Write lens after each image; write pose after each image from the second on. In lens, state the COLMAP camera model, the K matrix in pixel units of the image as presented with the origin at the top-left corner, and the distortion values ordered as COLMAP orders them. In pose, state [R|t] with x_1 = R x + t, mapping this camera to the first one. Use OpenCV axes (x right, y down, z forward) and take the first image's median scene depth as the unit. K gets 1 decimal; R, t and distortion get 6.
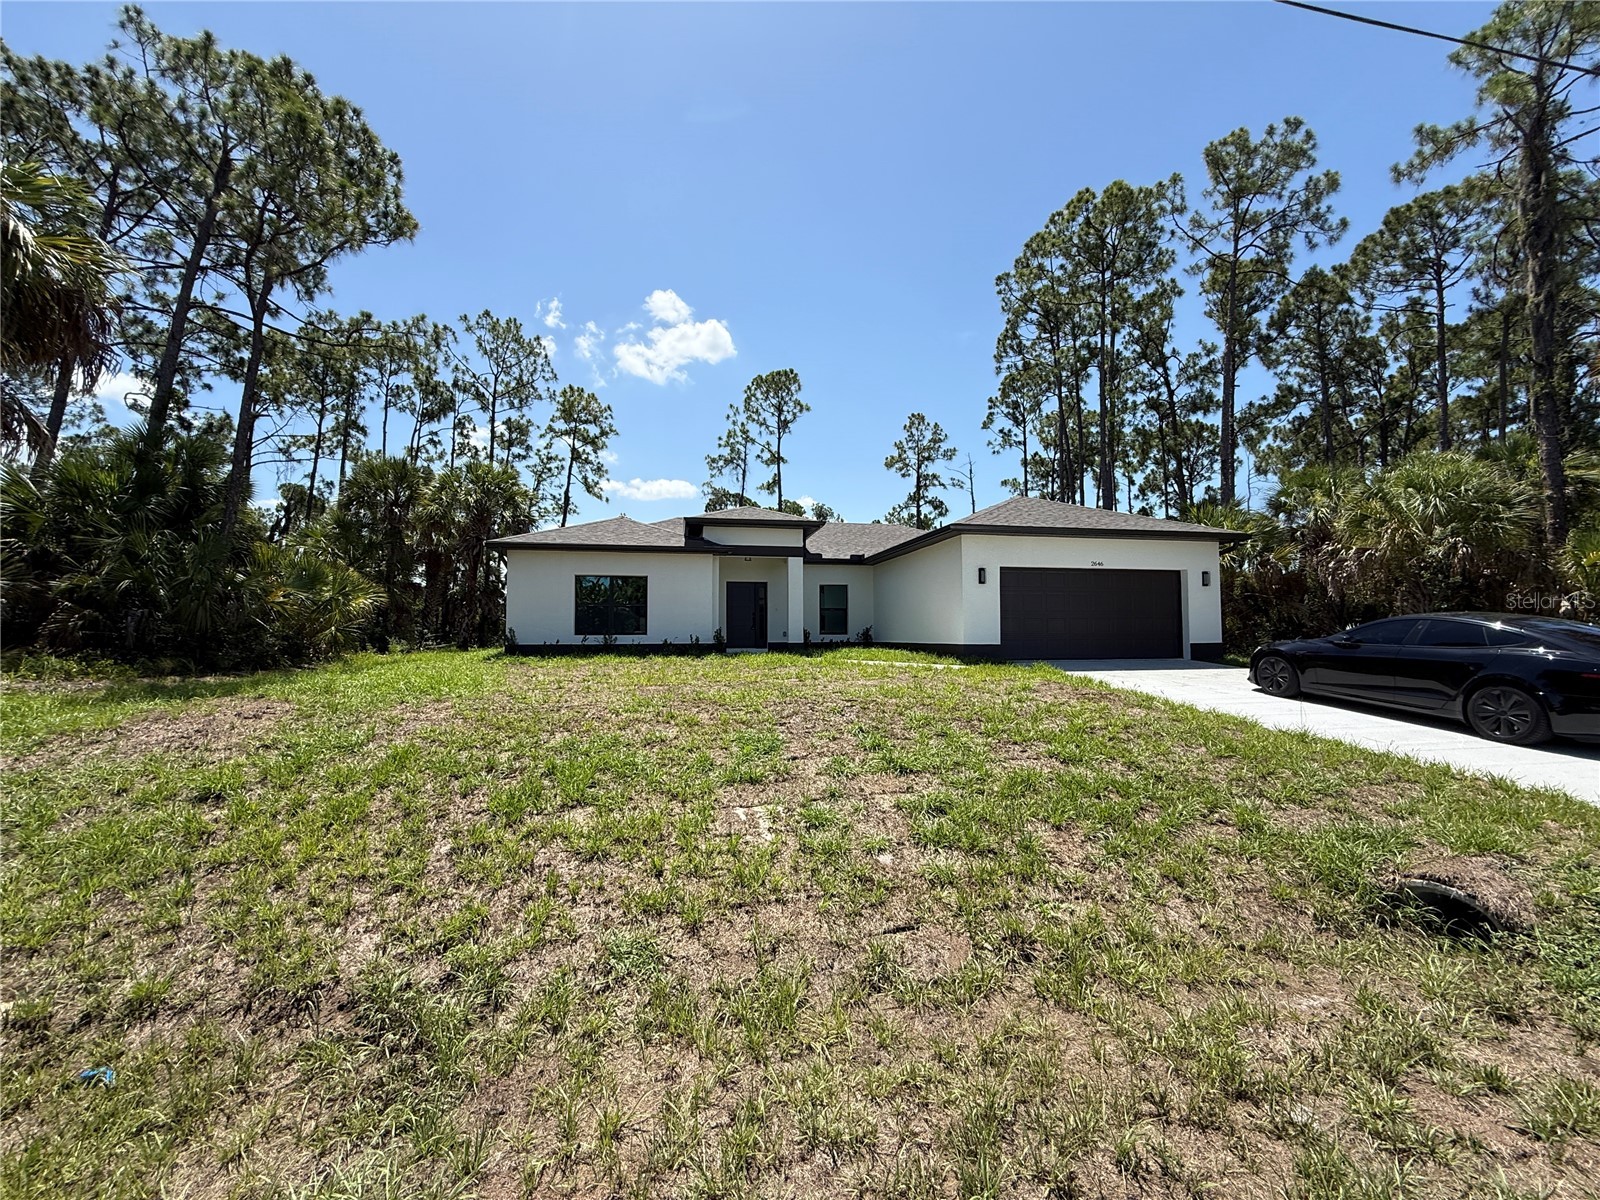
lens RADIAL K [[644.9, 0, 796.8], [0, 644.9, 607.7], [0, 0, 1]] dist [-0.006856, 0.000161]
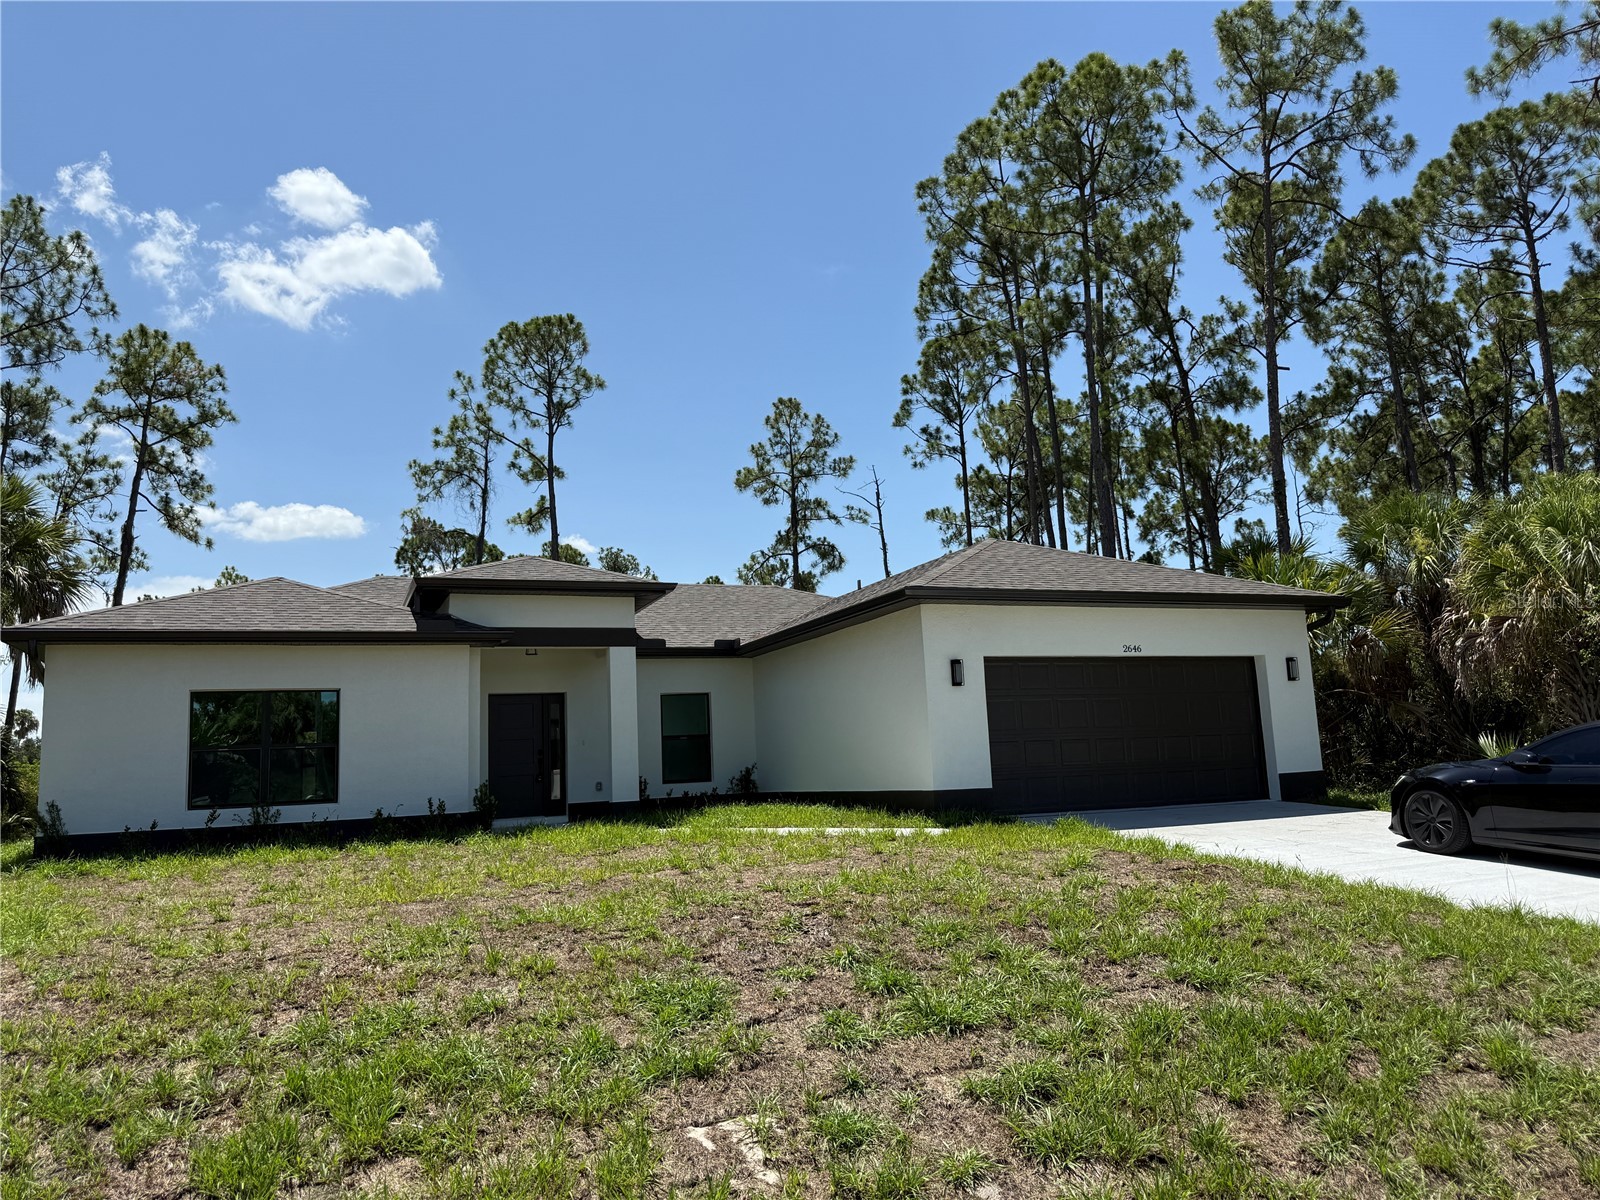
lens RADIAL K [[1144.0, 0, 805.2], [0, 1144.0, 599.8], [0, 0, 1]] dist [0.050466, -0.076128]
pose [[0.976510, -0.010860, 0.215196, -0.031099], [0.035328, 0.993283, -0.110185, -0.002175], [-0.212554, 0.115199, 0.970335, 0.001126]]
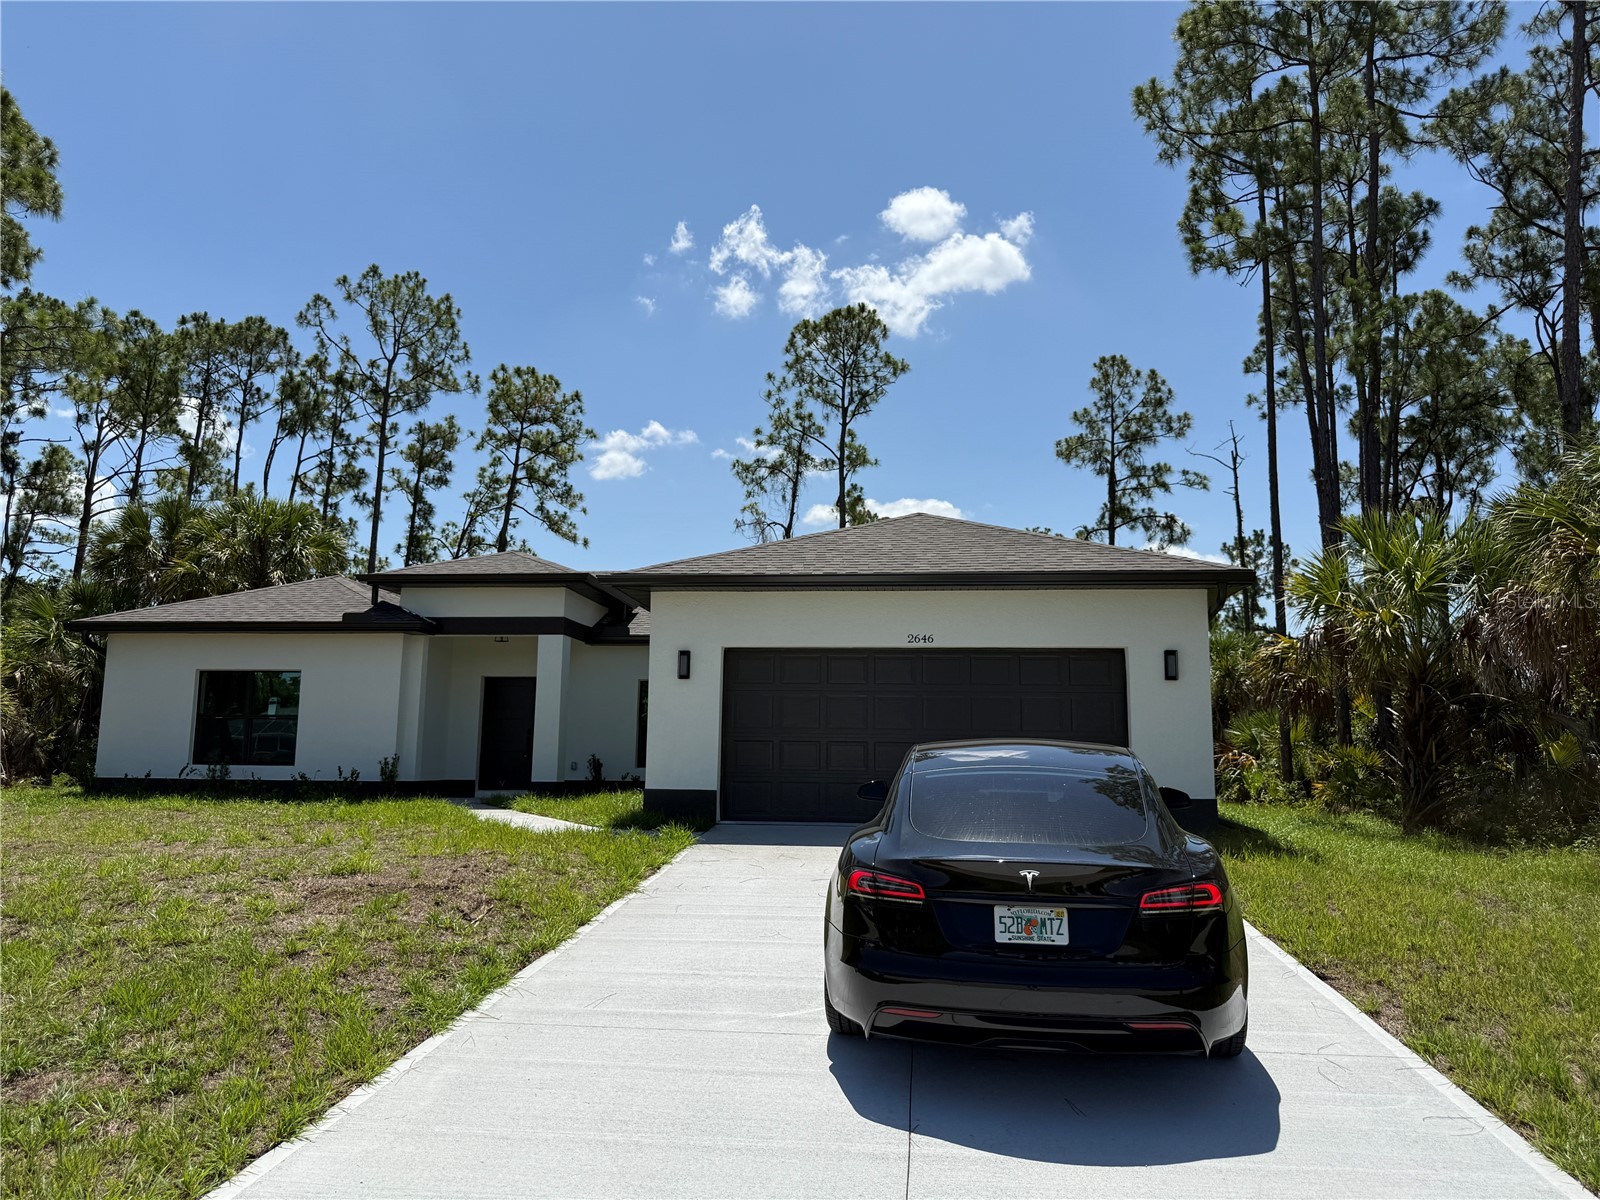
lens RADIAL K [[1128.3, 0, 800.8], [0, 1128.3, 608.7], [0, 0, 1]] dist [0.131158, -0.223224]
pose [[0.950435, -0.025875, -0.309845, 0.287191], [-0.003510, 0.995575, -0.093908, -0.002945], [0.310904, 0.090341, 0.946138, 0.051358]]
